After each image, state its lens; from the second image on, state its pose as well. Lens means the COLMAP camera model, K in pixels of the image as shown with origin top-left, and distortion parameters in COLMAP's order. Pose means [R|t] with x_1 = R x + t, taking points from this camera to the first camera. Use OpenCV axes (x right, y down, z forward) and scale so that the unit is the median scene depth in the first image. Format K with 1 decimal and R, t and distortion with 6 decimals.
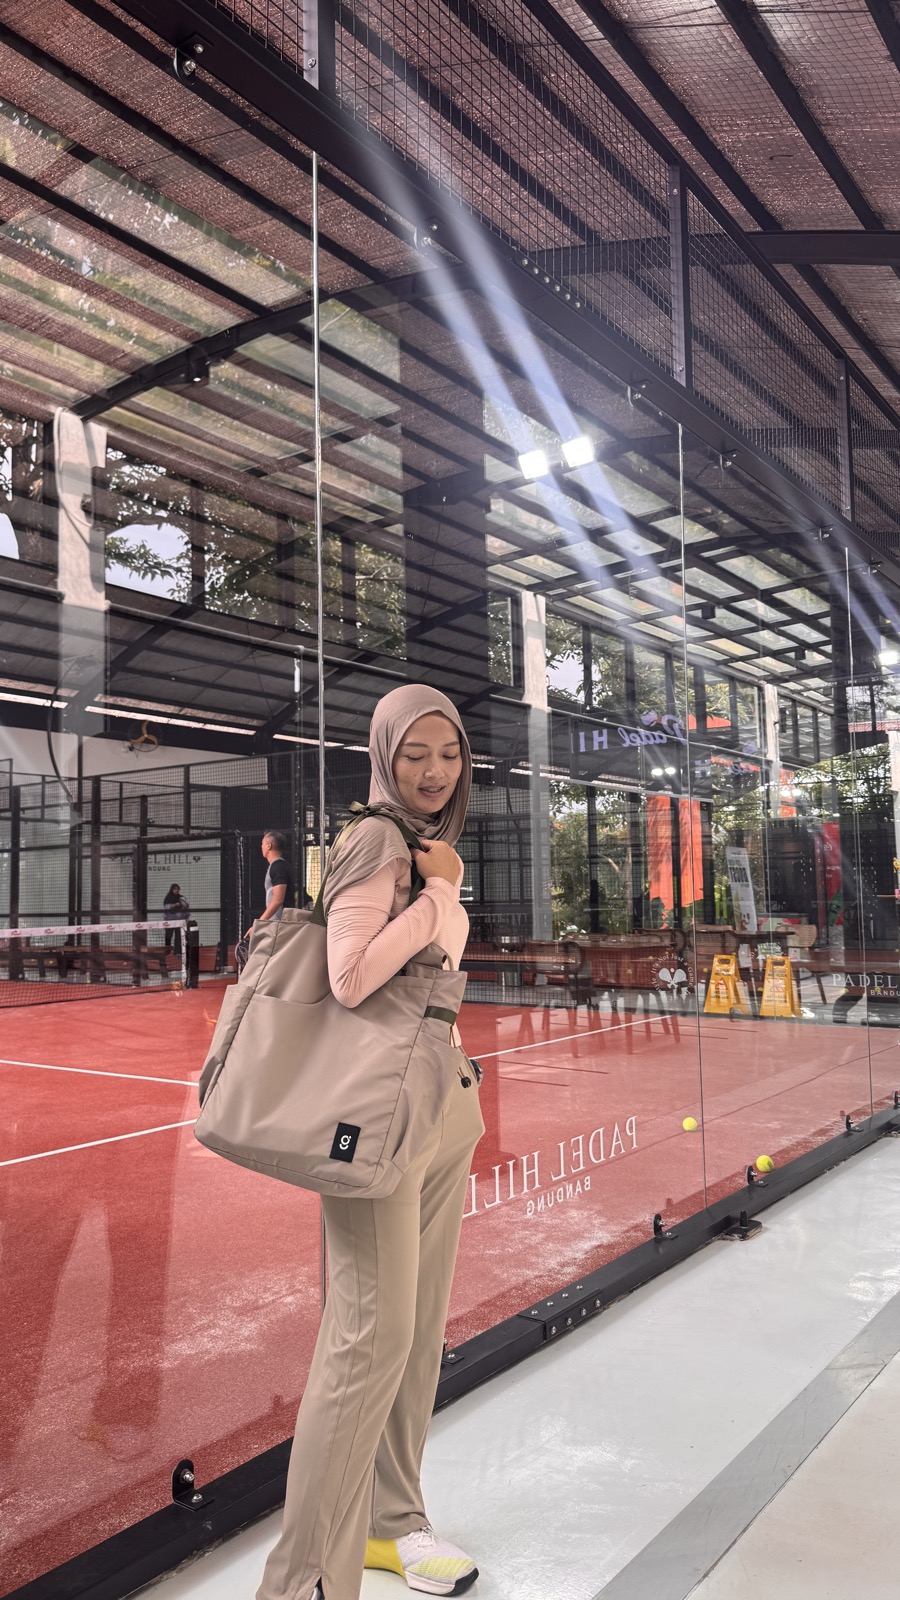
lens RADIAL K [[1106.3, 0, 452.2], [0, 1106.3, 801.2], [0, 0, 1]] dist [0.032179, -0.002164]
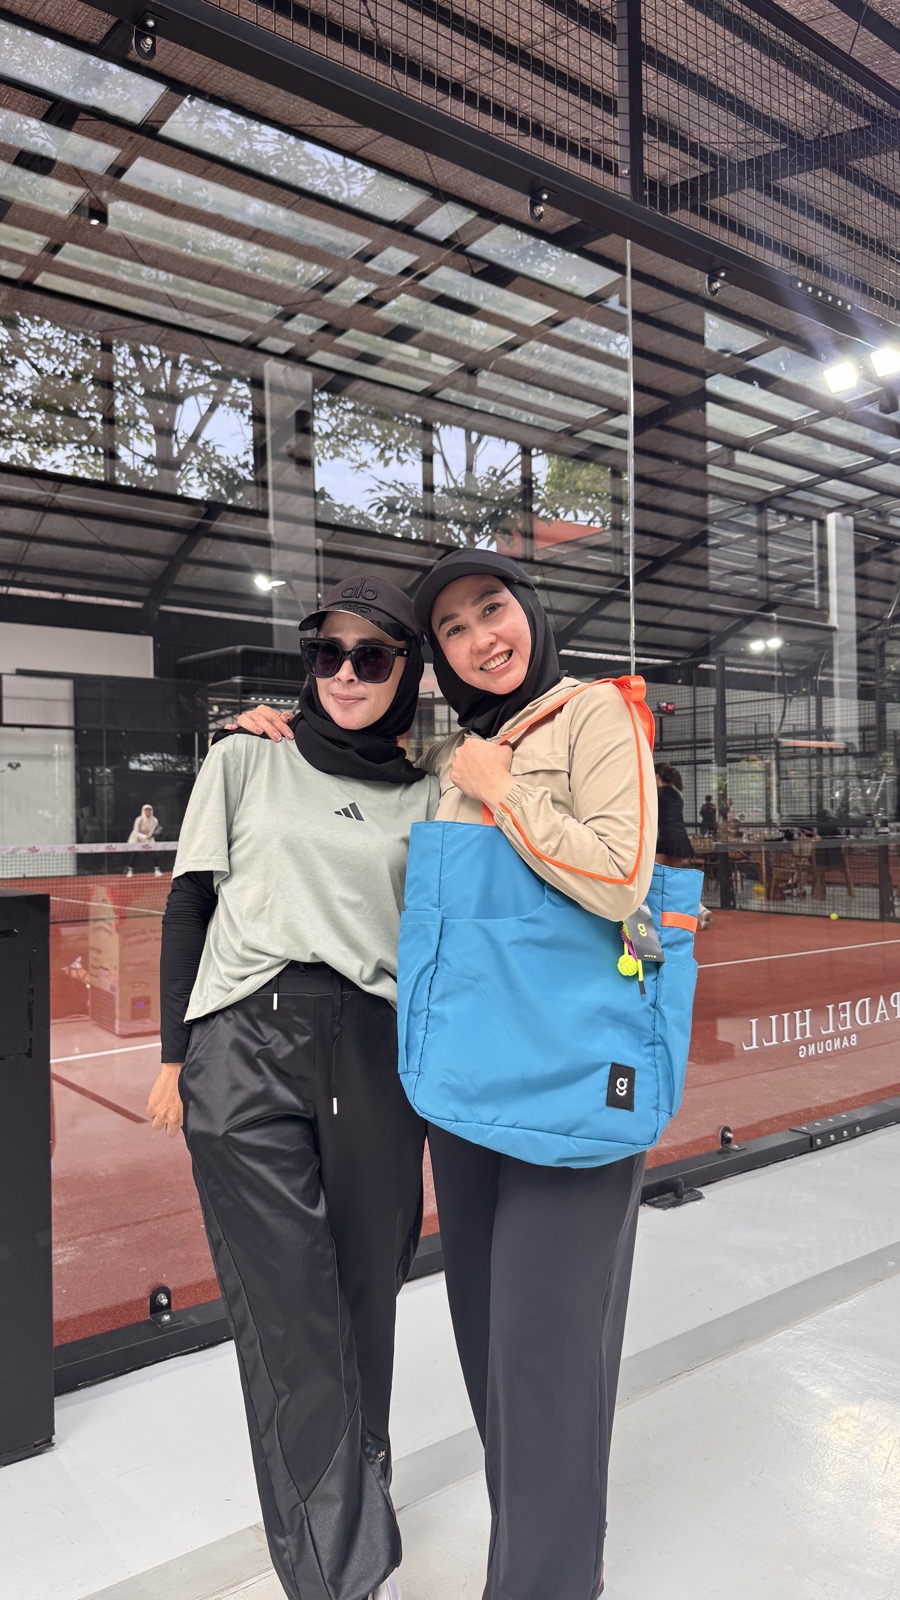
lens RADIAL K [[1106.3, 0, 455.5], [0, 1106.3, 800.3], [0, 0, 1]] dist [0.032179, -0.002164]
pose [[0.962242, 0.002676, -0.272181, 0.030555], [0.018962, 0.996863, 0.076836, -0.025632], [0.271532, -0.079096, 0.959174, -0.283546]]
